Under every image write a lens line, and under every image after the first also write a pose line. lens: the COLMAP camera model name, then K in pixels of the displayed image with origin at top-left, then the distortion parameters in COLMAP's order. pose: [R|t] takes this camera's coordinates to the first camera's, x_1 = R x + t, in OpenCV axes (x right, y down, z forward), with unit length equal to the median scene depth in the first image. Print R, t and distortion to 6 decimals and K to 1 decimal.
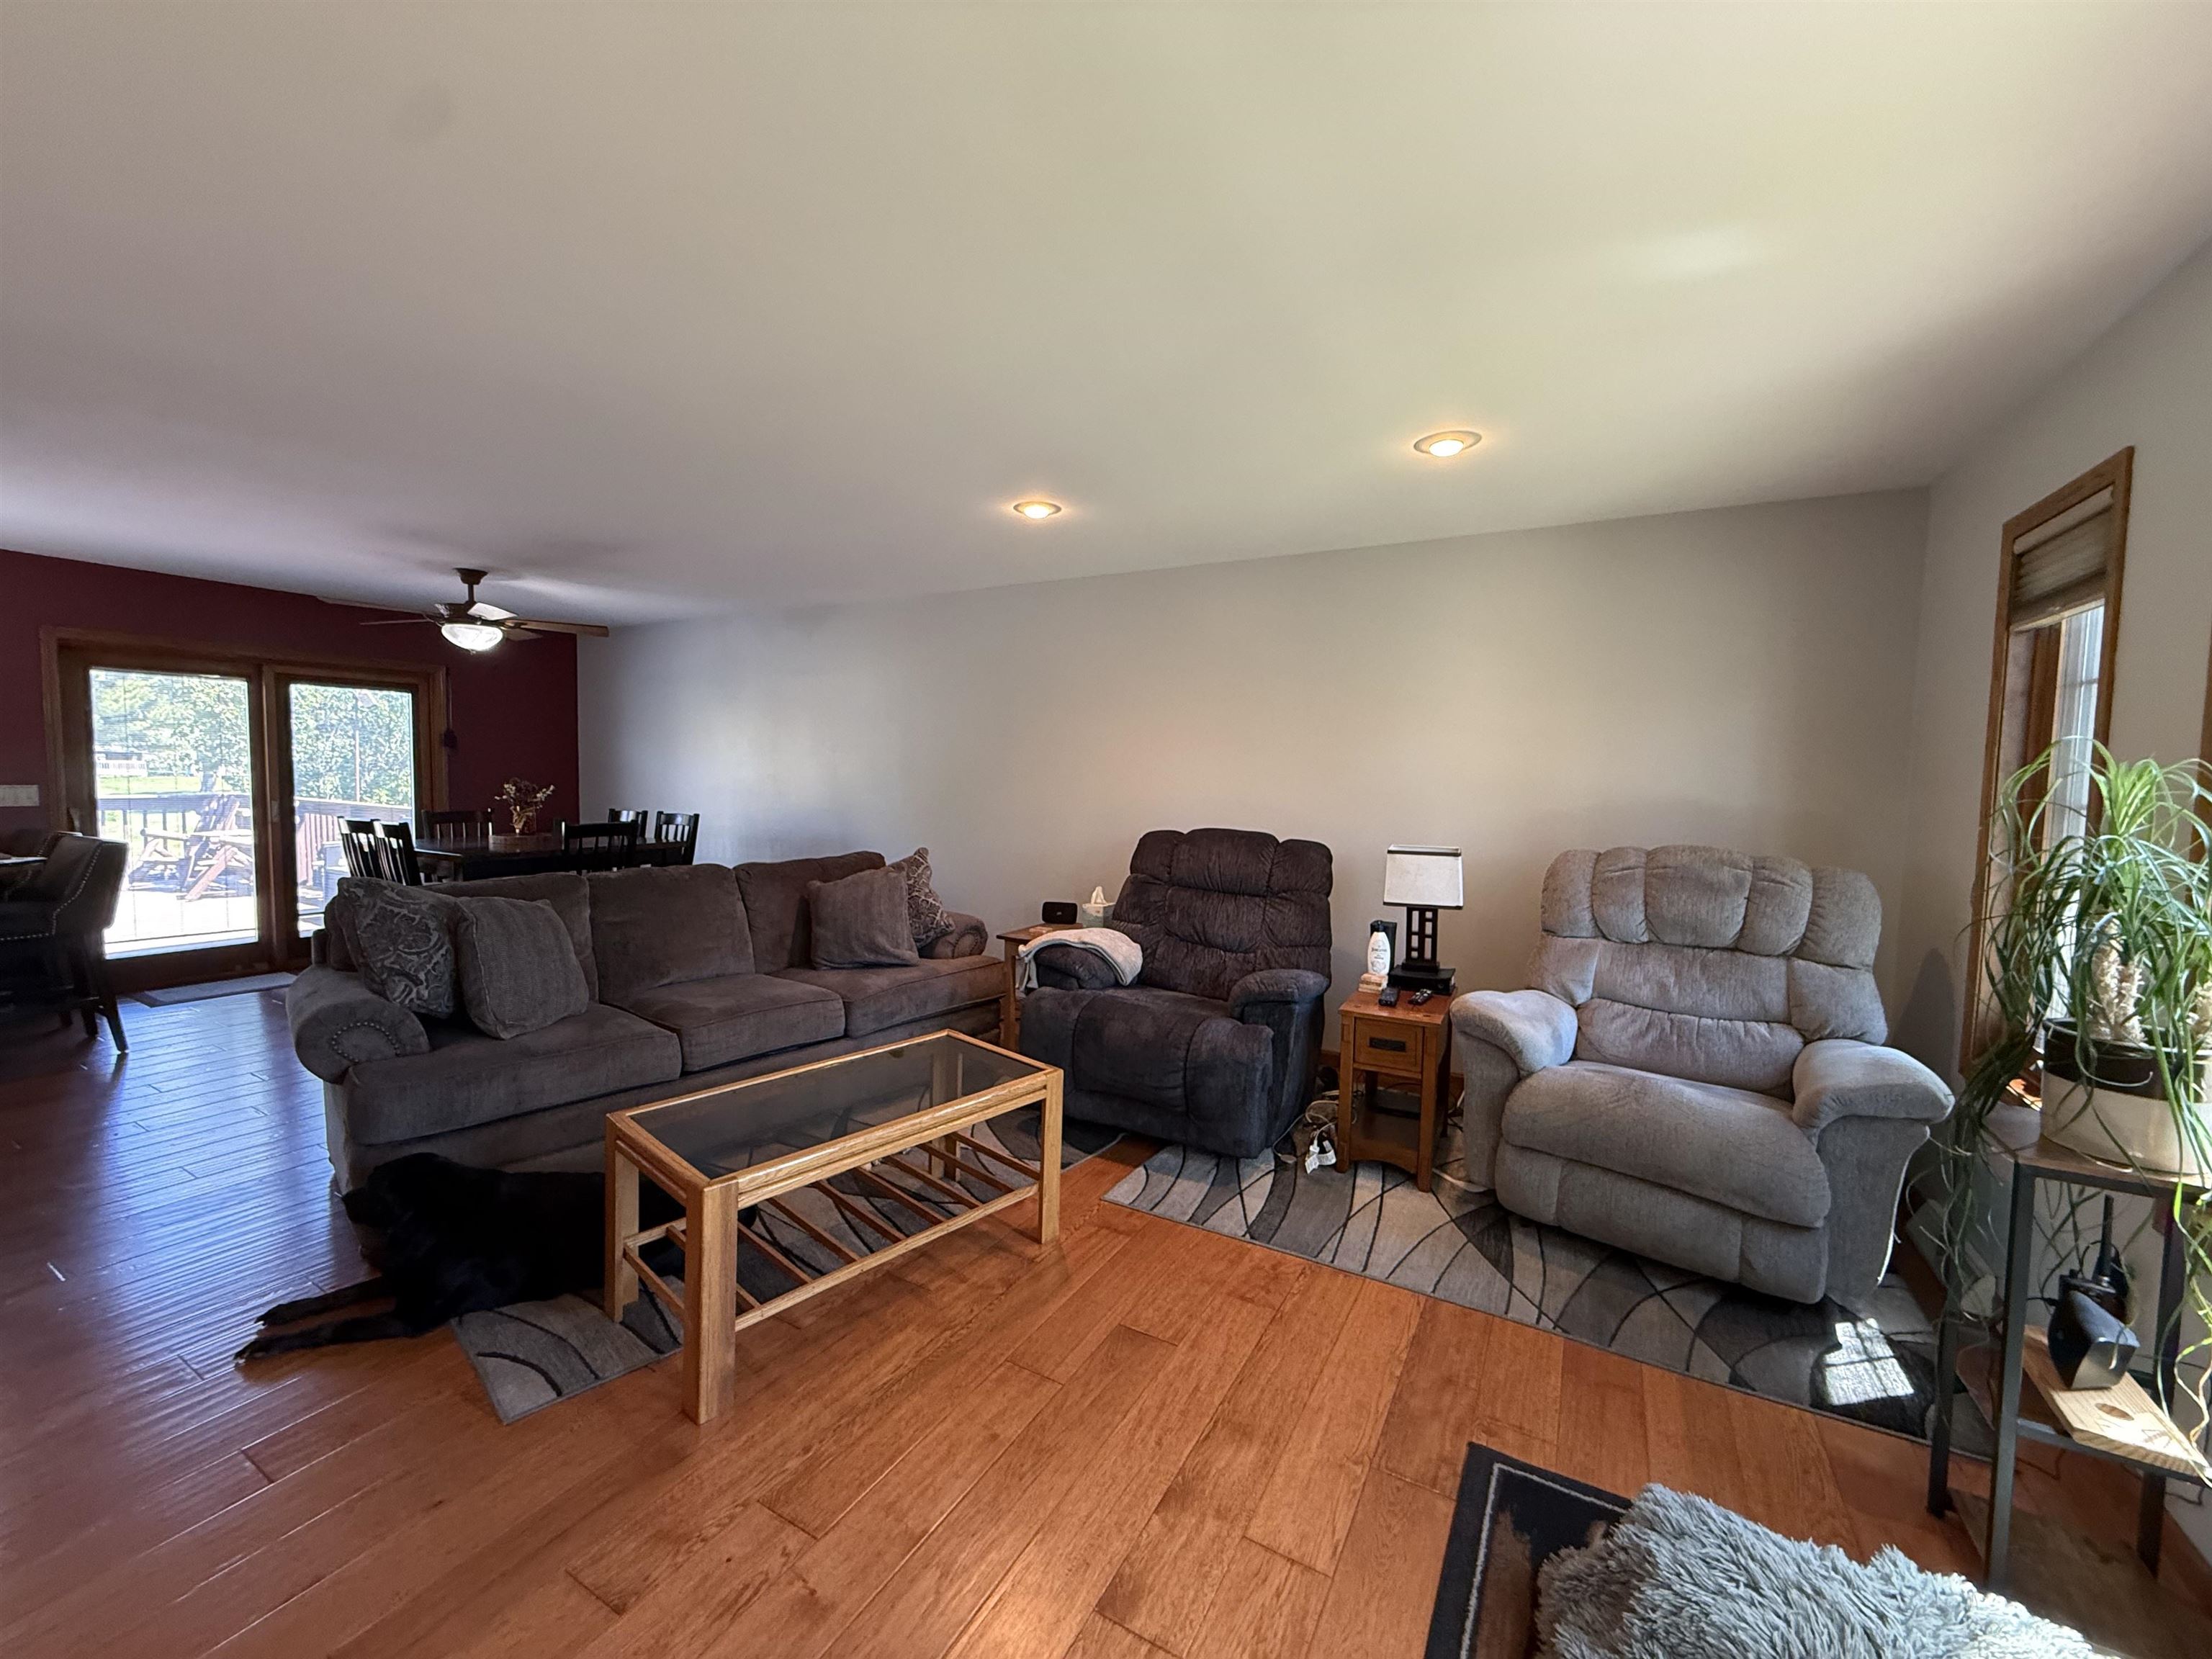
lens RADIAL K [[878.6, 0, 1115.4], [0, 878.6, 825.6], [0, 0, 1]] dist [0.001015, -0.000236]
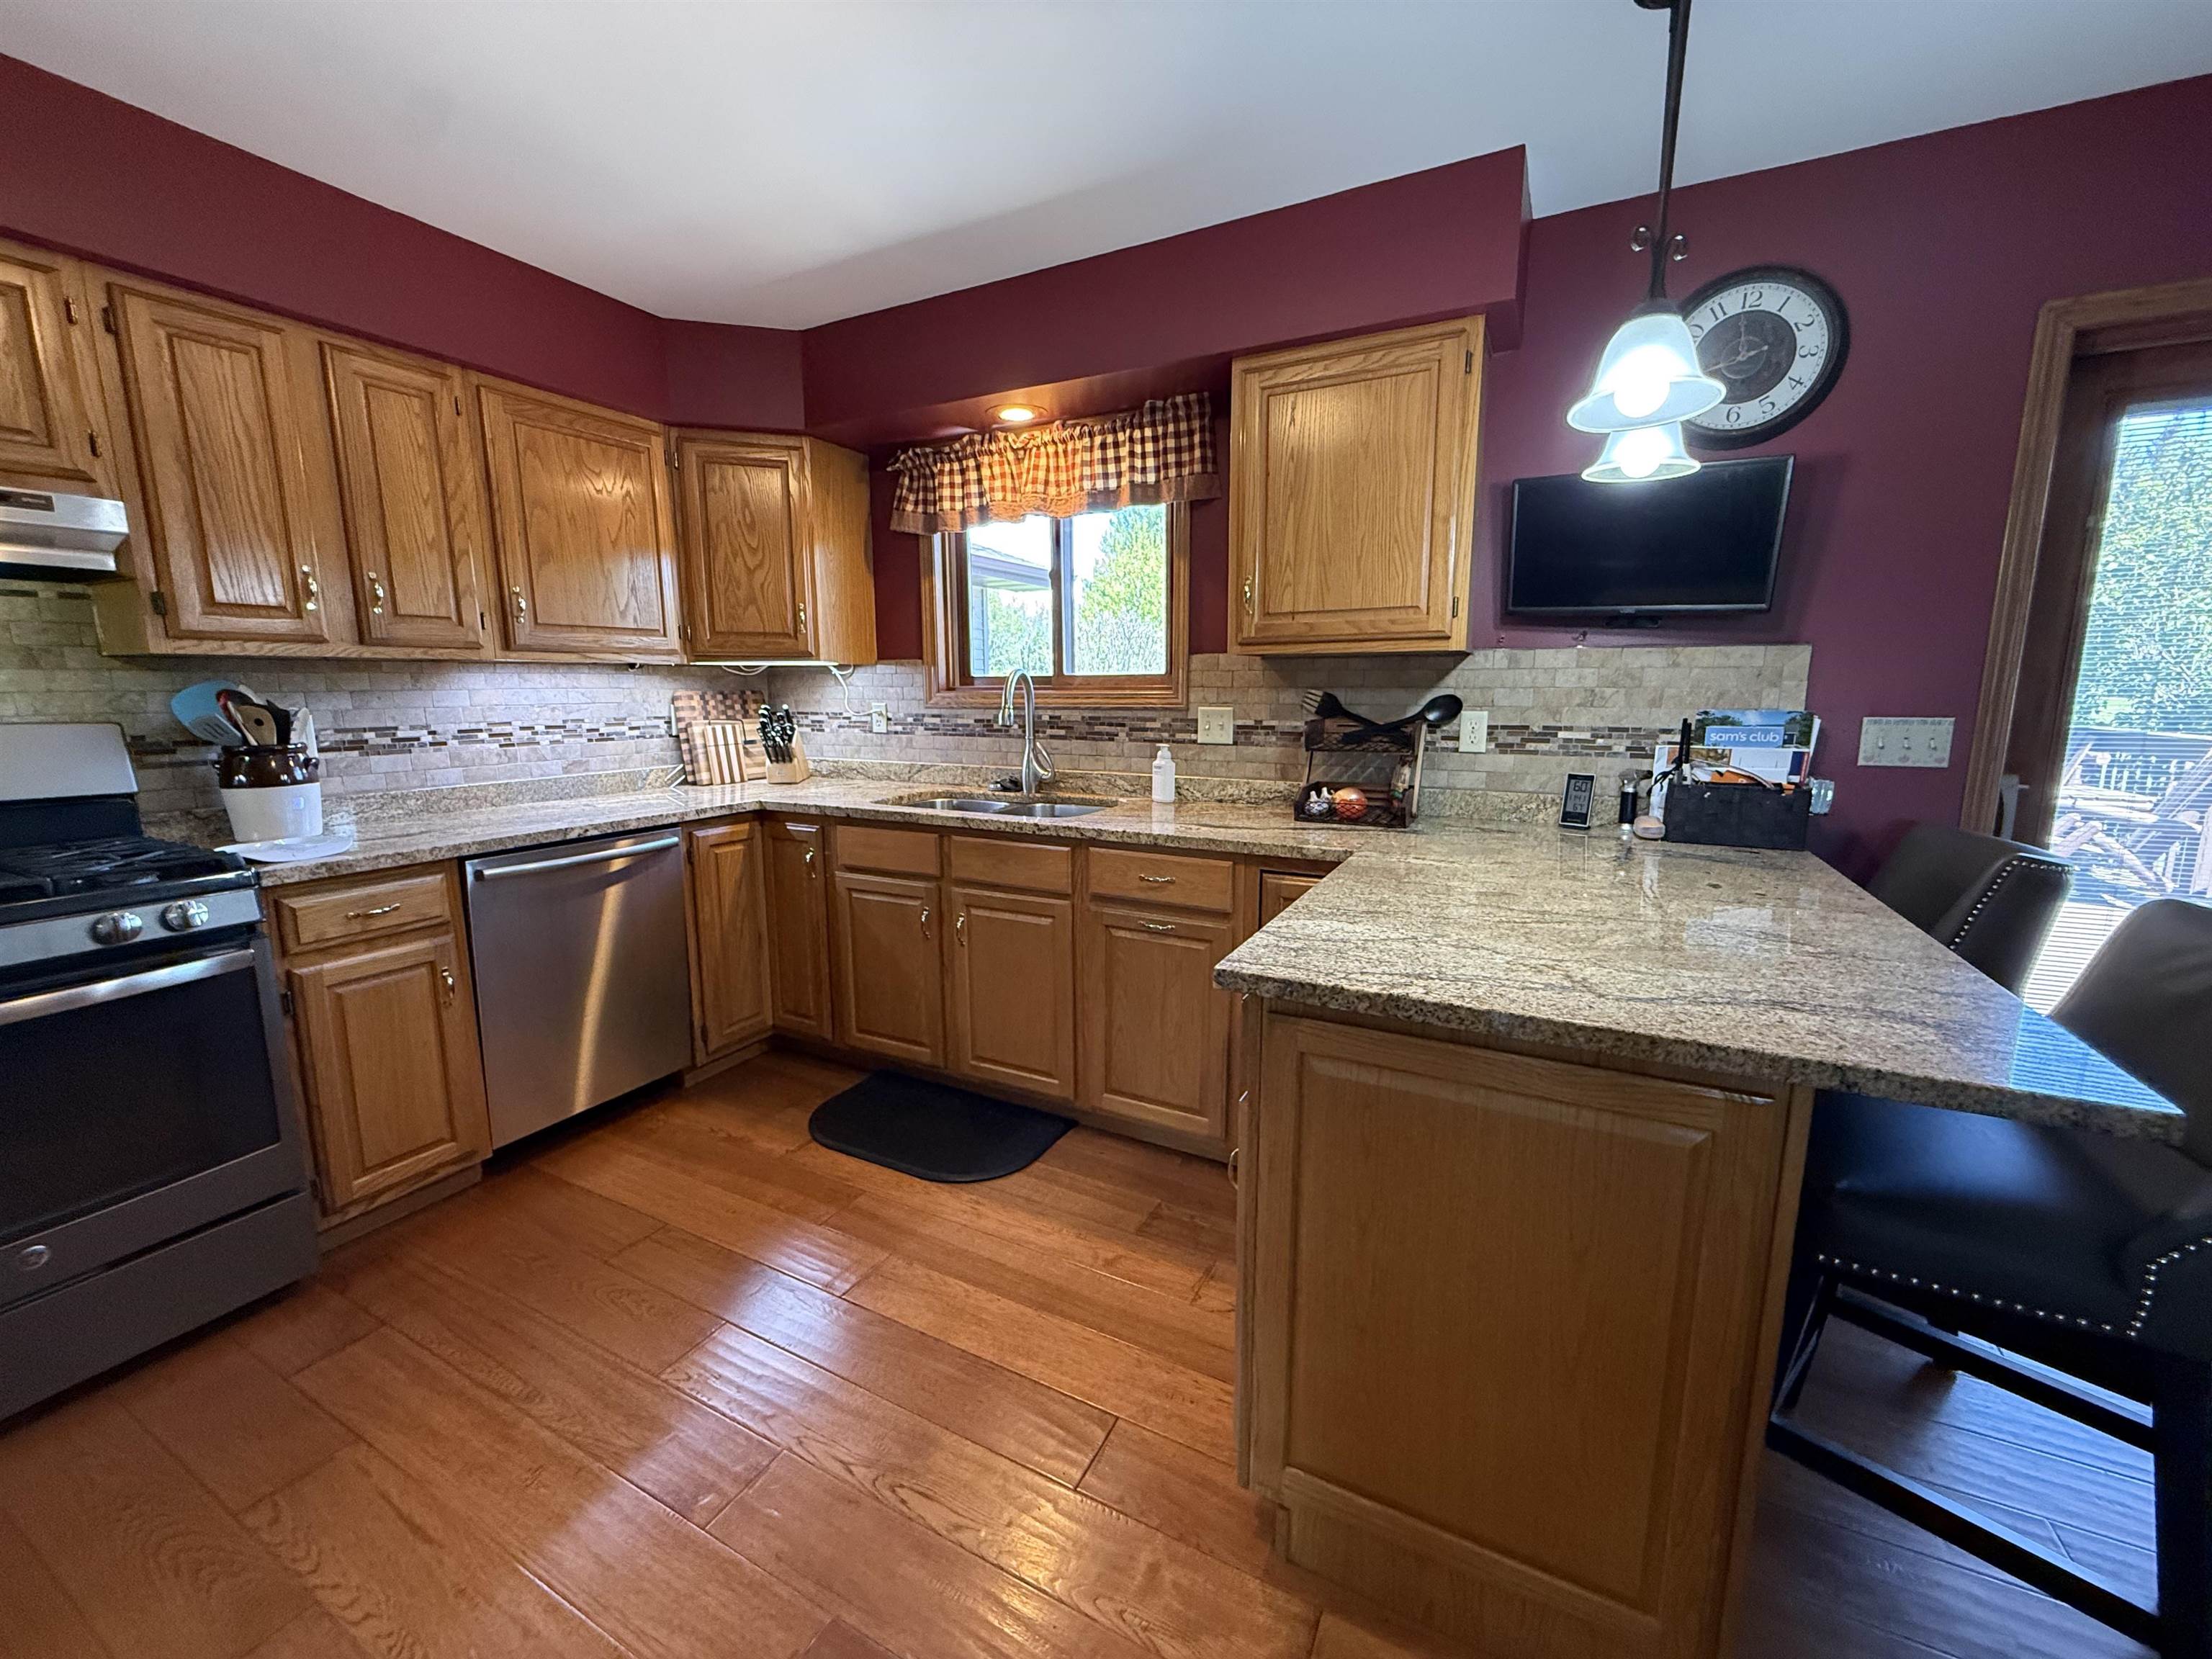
lens RADIAL K [[878.6, 0, 1101.0], [0, 878.6, 828.5], [0, 0, 1]] dist [0.001015, -0.000236]
pose [[0.031950, 0.141228, -0.989461, -0.684840], [-0.054561, 0.988737, 0.139363, -0.025451], [0.997999, 0.049533, 0.039295, 0.487462]]
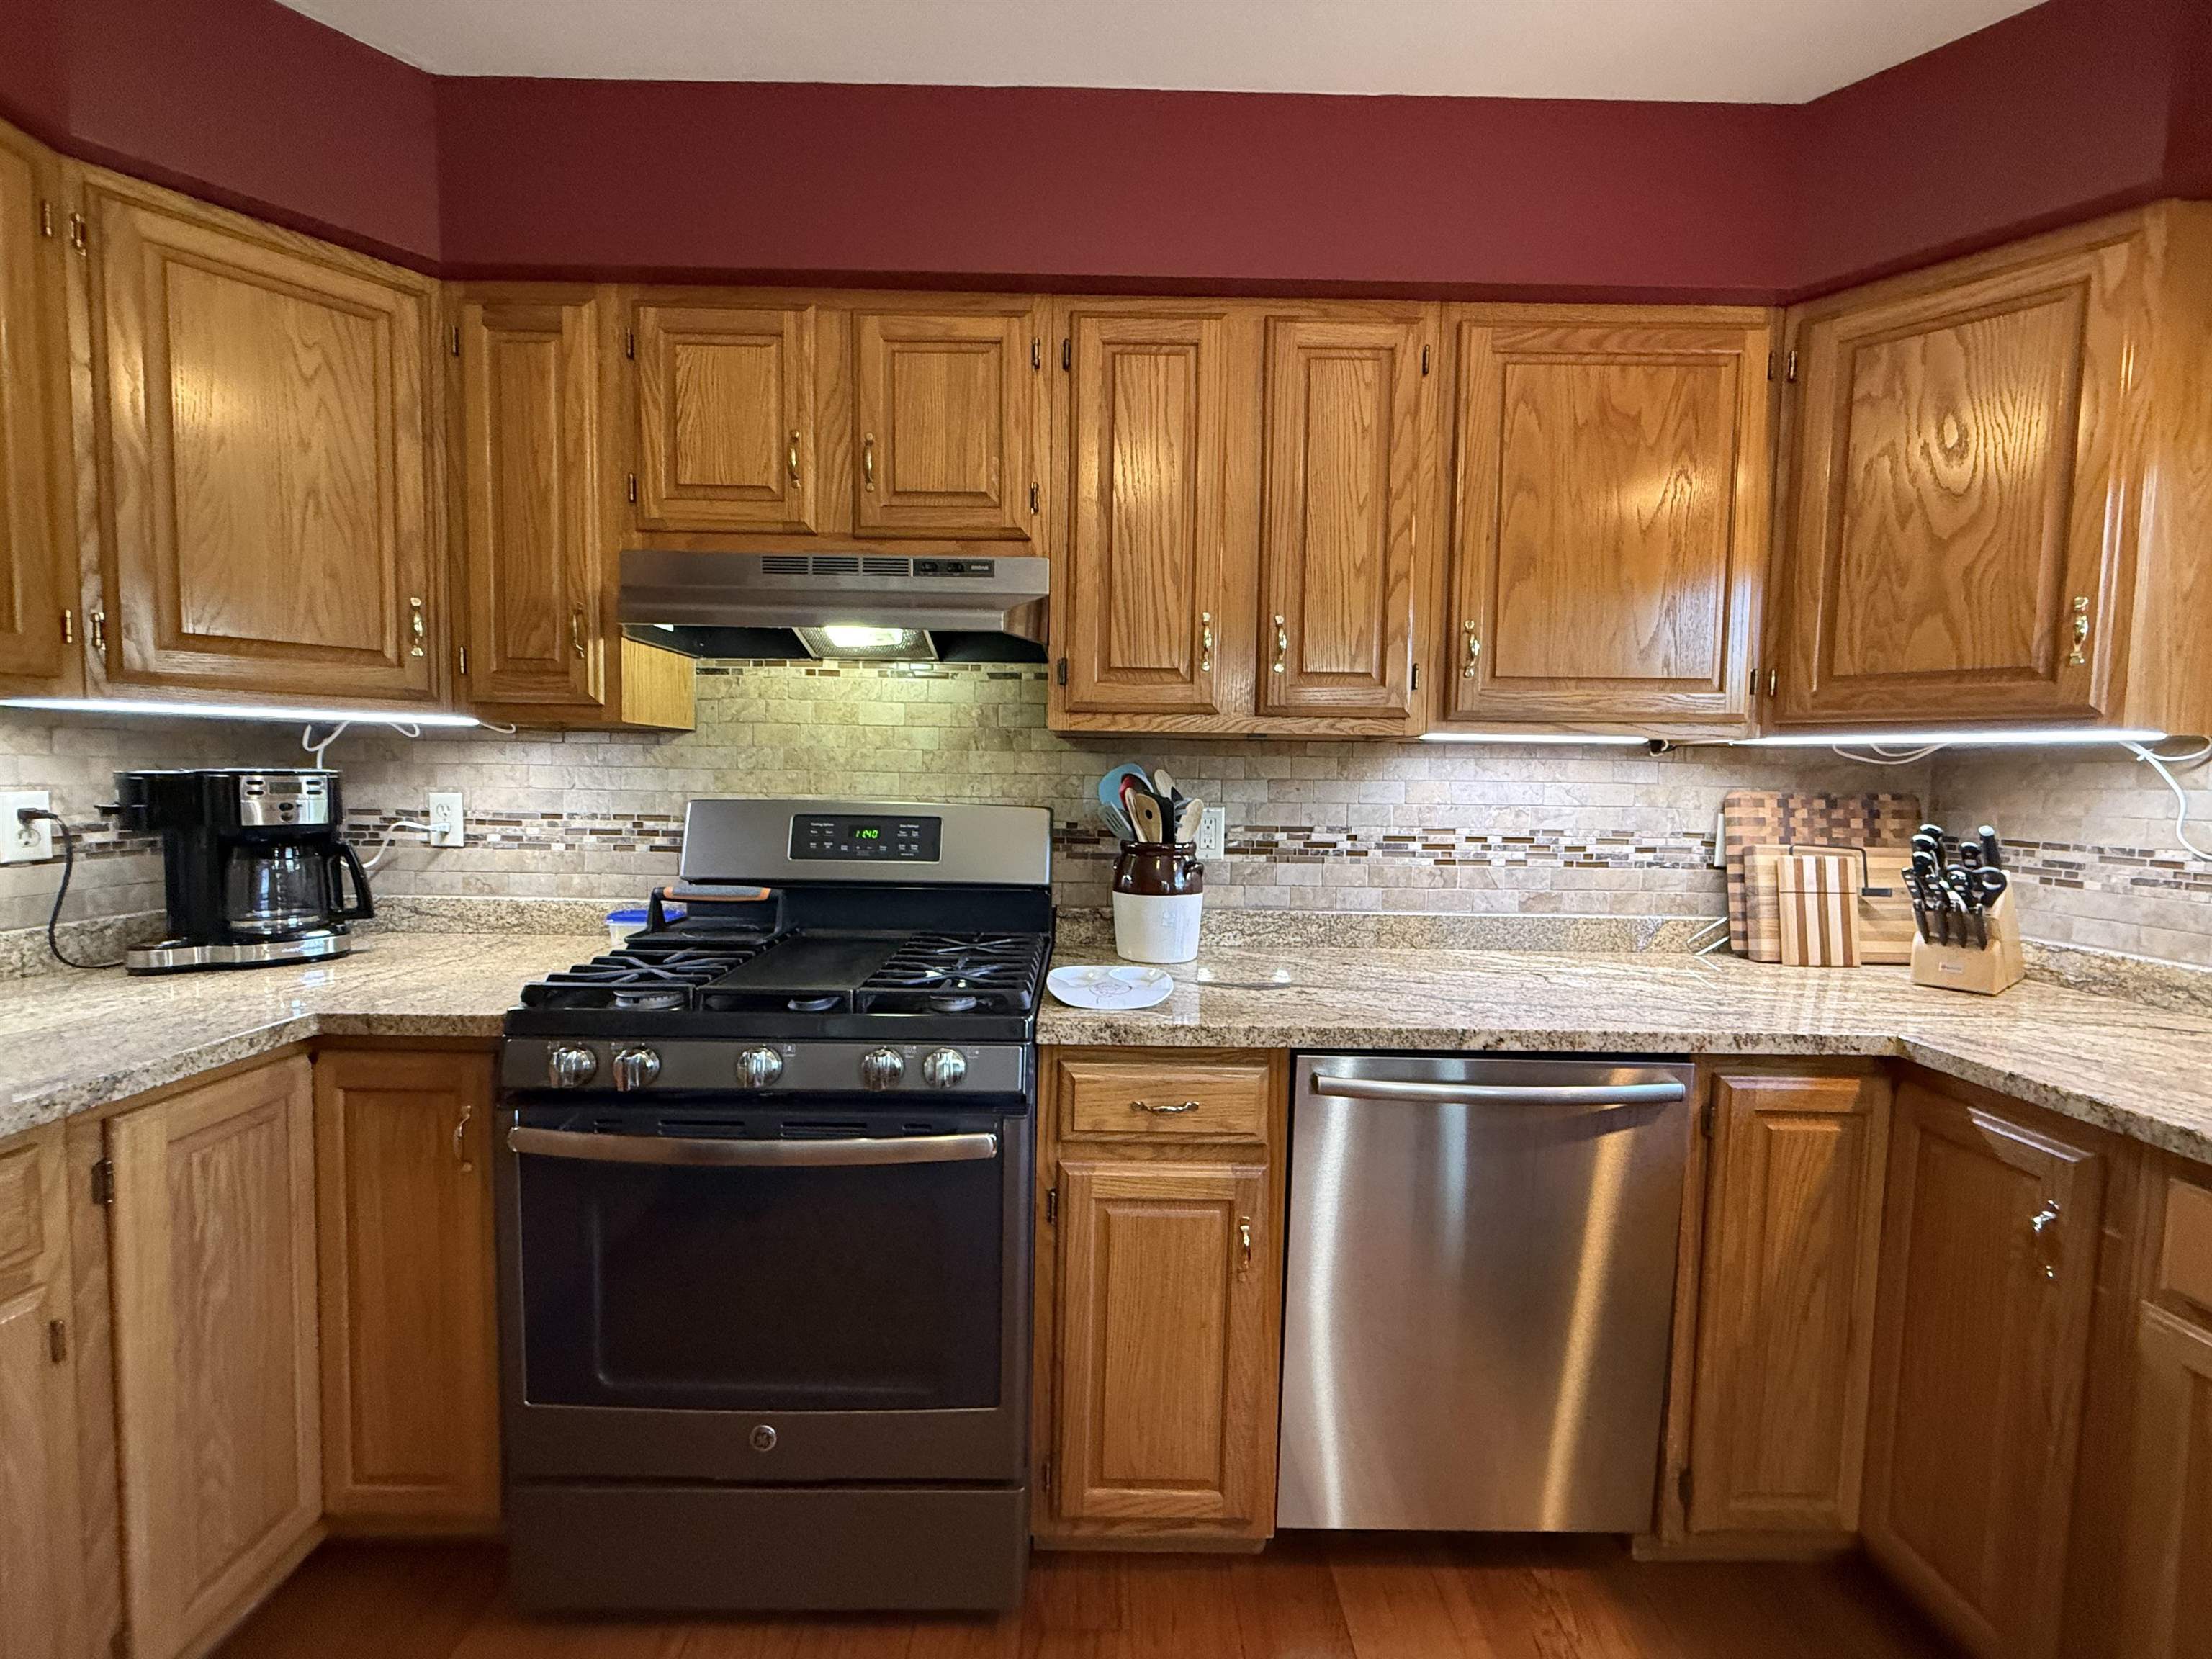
lens RADIAL K [[878.6, 0, 1101.8], [0, 878.6, 826.8], [0, 0, 1]] dist [0.001015, -0.000236]
pose [[-0.865211, -0.006424, -0.501367, -0.904147], [-0.063650, 0.993236, 0.097114, -0.022667], [0.497352, 0.115936, -0.859768, 0.396239]]
